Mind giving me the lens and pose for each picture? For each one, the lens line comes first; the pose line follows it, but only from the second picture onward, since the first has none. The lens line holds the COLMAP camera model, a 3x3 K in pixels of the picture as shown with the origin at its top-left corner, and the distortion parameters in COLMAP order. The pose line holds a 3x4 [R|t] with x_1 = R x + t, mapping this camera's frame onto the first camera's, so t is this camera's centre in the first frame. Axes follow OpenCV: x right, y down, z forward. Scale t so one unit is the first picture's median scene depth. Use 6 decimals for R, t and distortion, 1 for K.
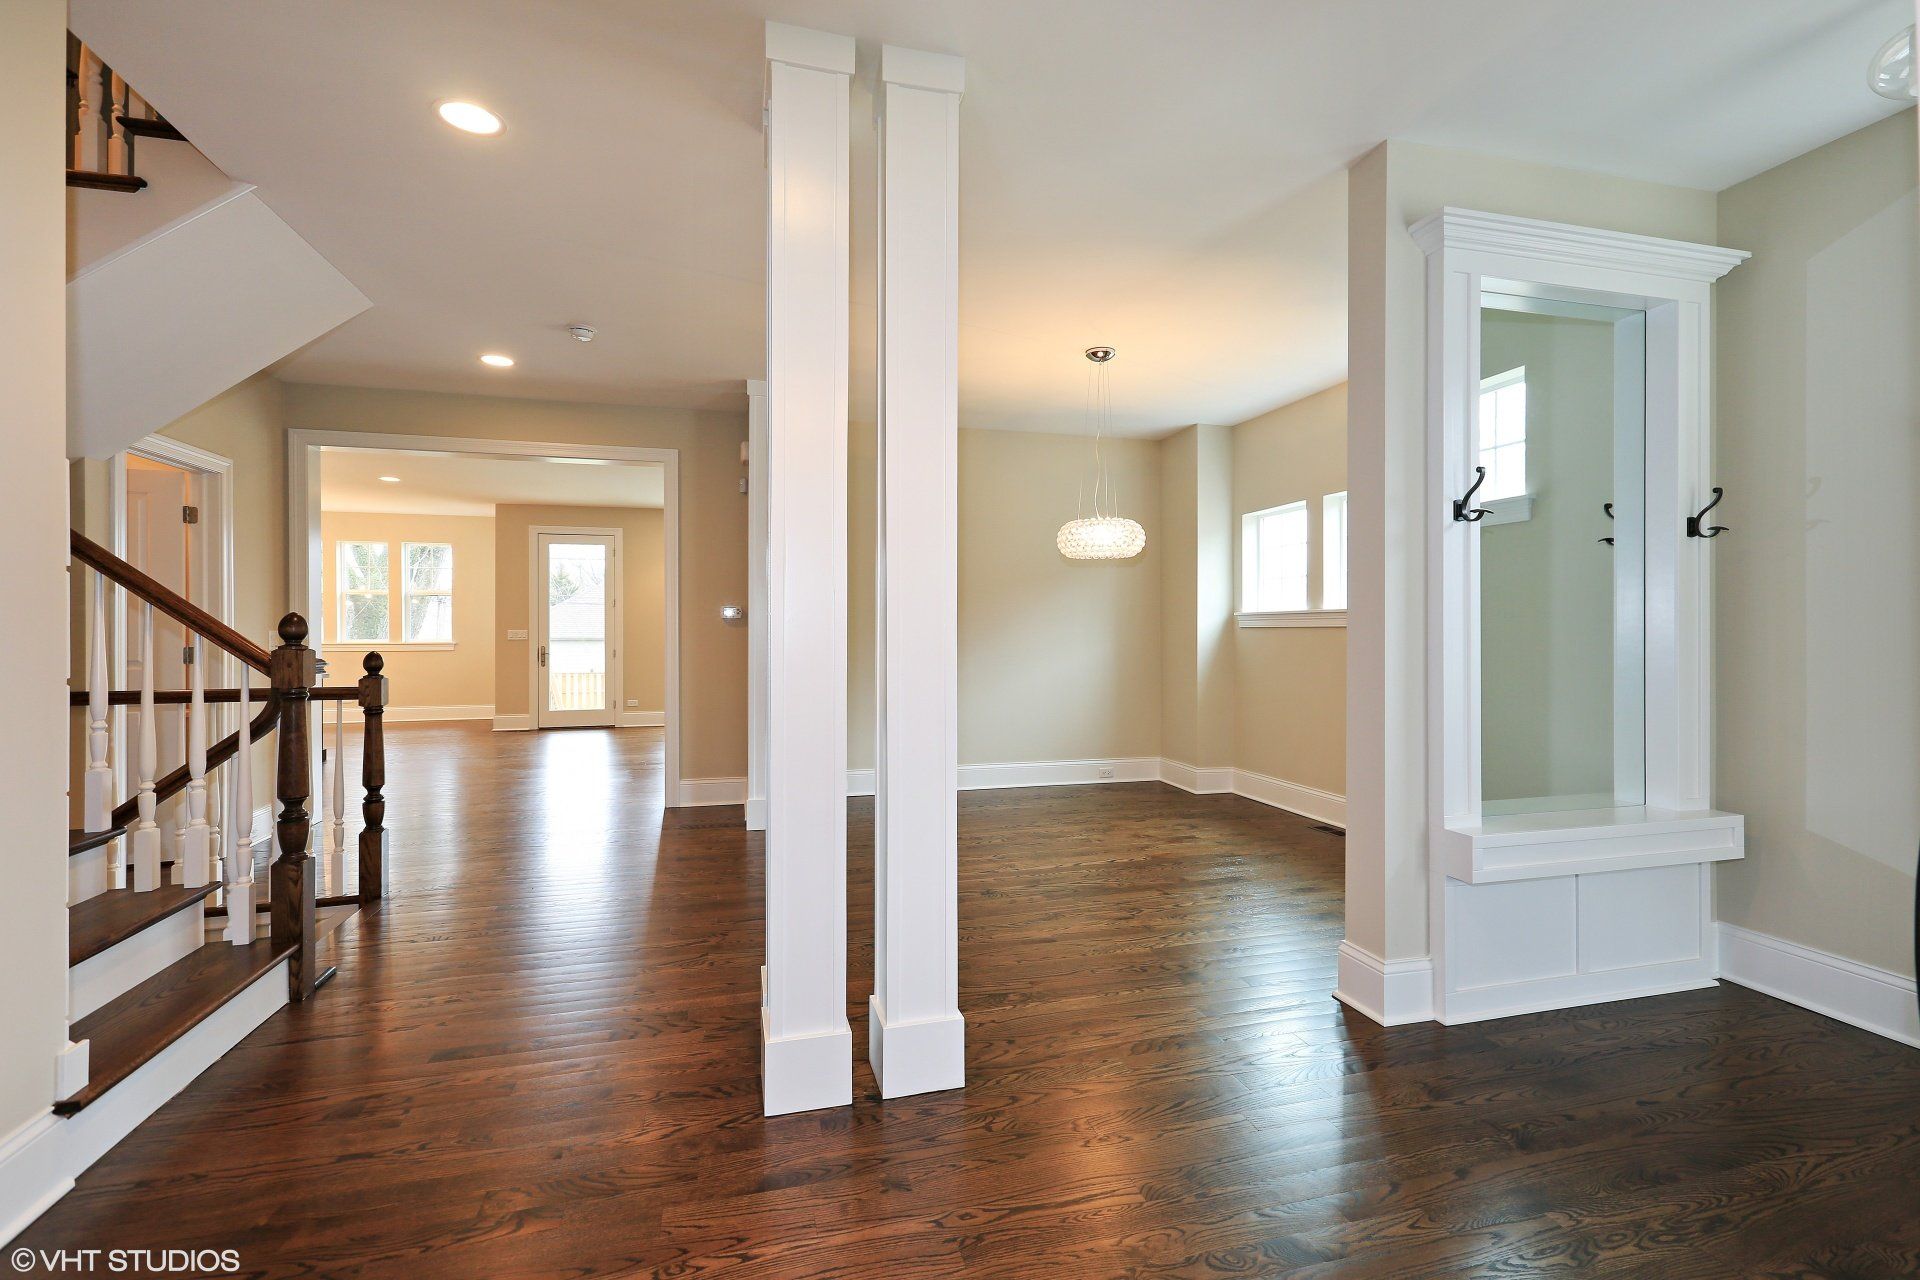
lens RADIAL K [[880.4, 0, 962.9], [0, 880.4, 630.2], [0, 0, 1]] dist [-0.022194, 0.000636]
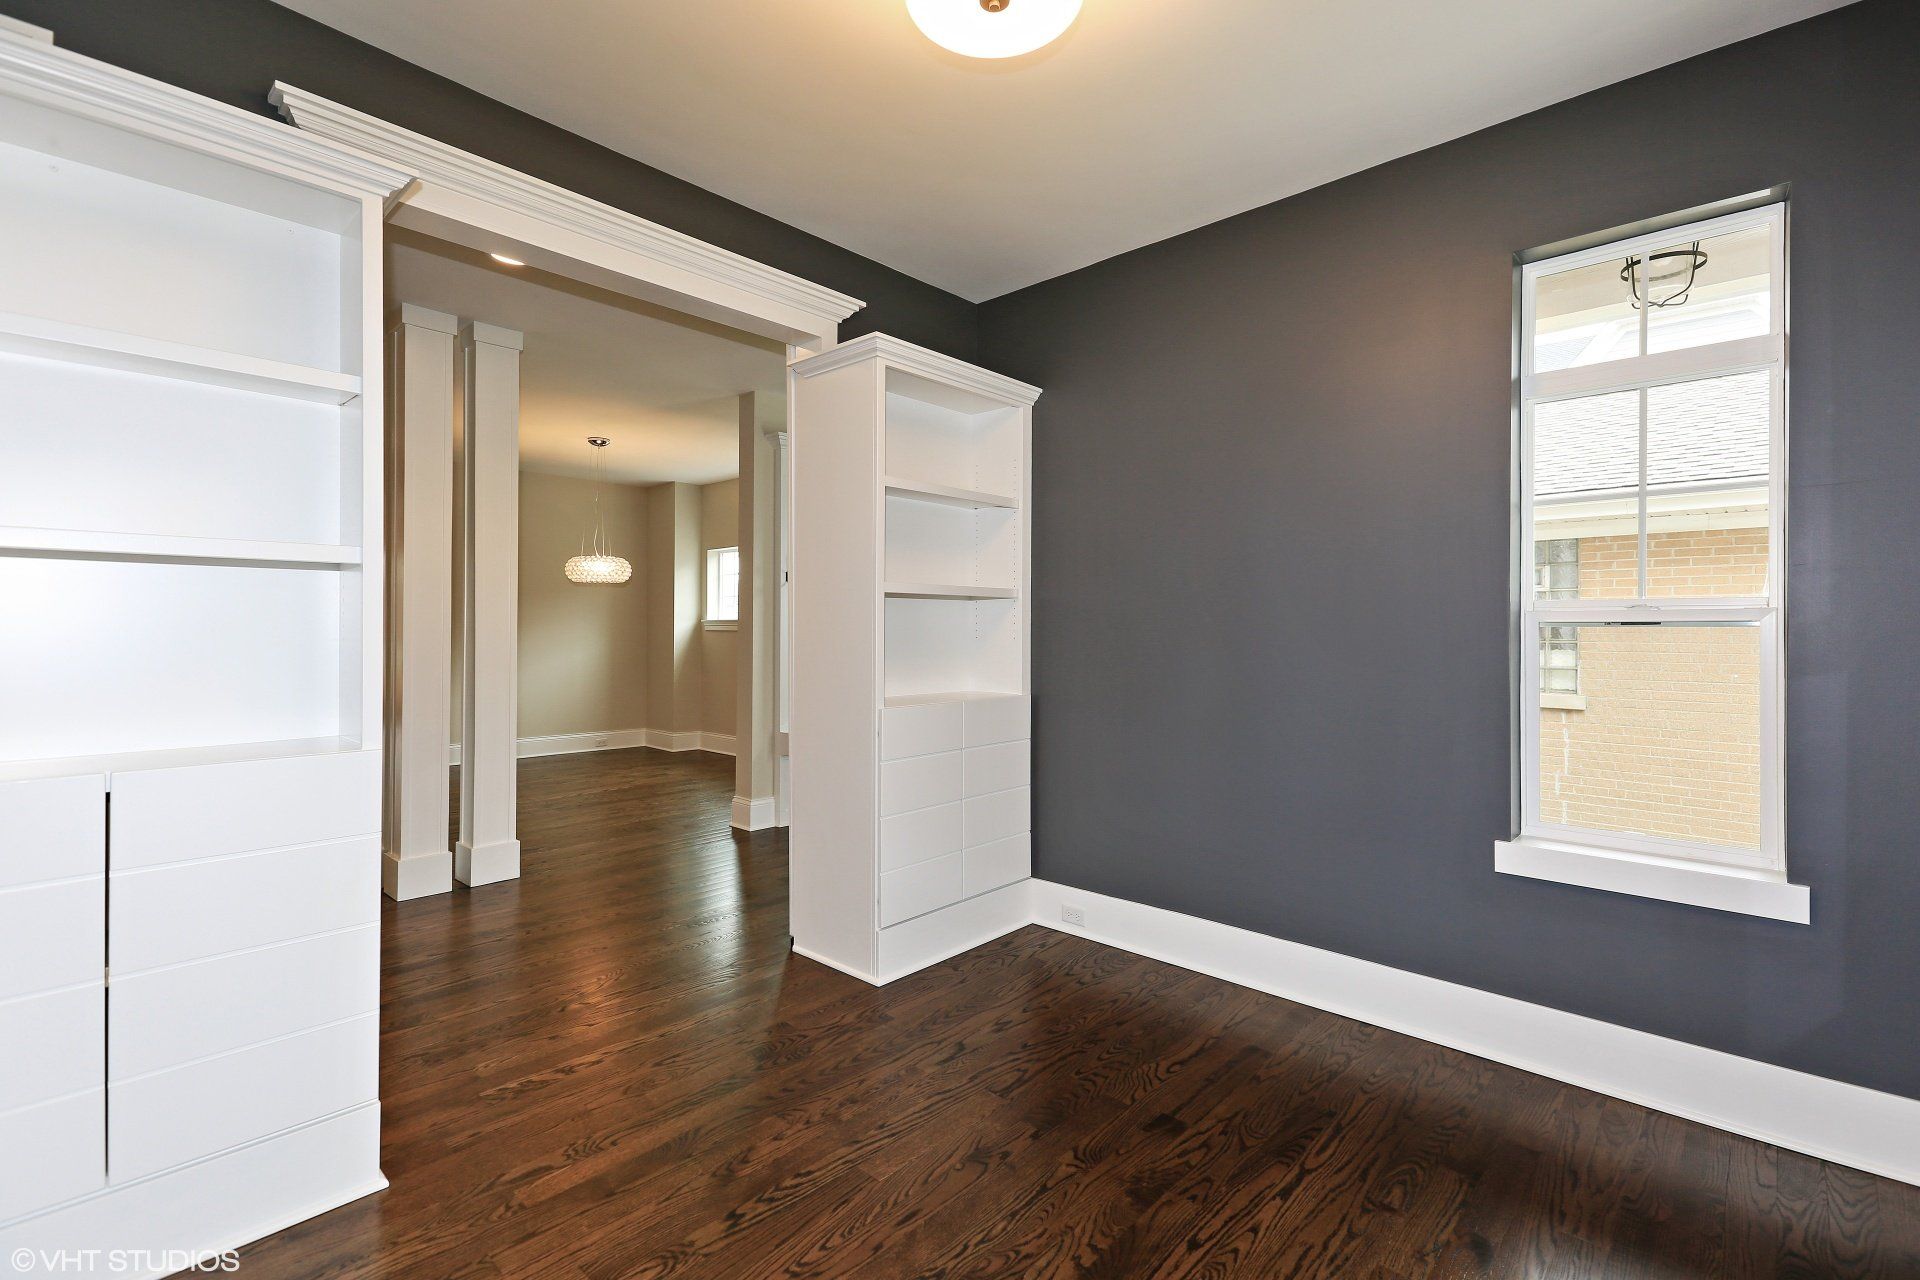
lens RADIAL K [[860.9, 0, 970.6], [0, 860.9, 622.9], [0, 0, 1]] dist [0.015344, -0.000029]
pose [[0.845354, 0.005923, 0.534174, -0.085594], [-0.002177, 0.999968, -0.007642, -0.007605], [-0.534203, 0.005297, 0.845340, -0.535633]]
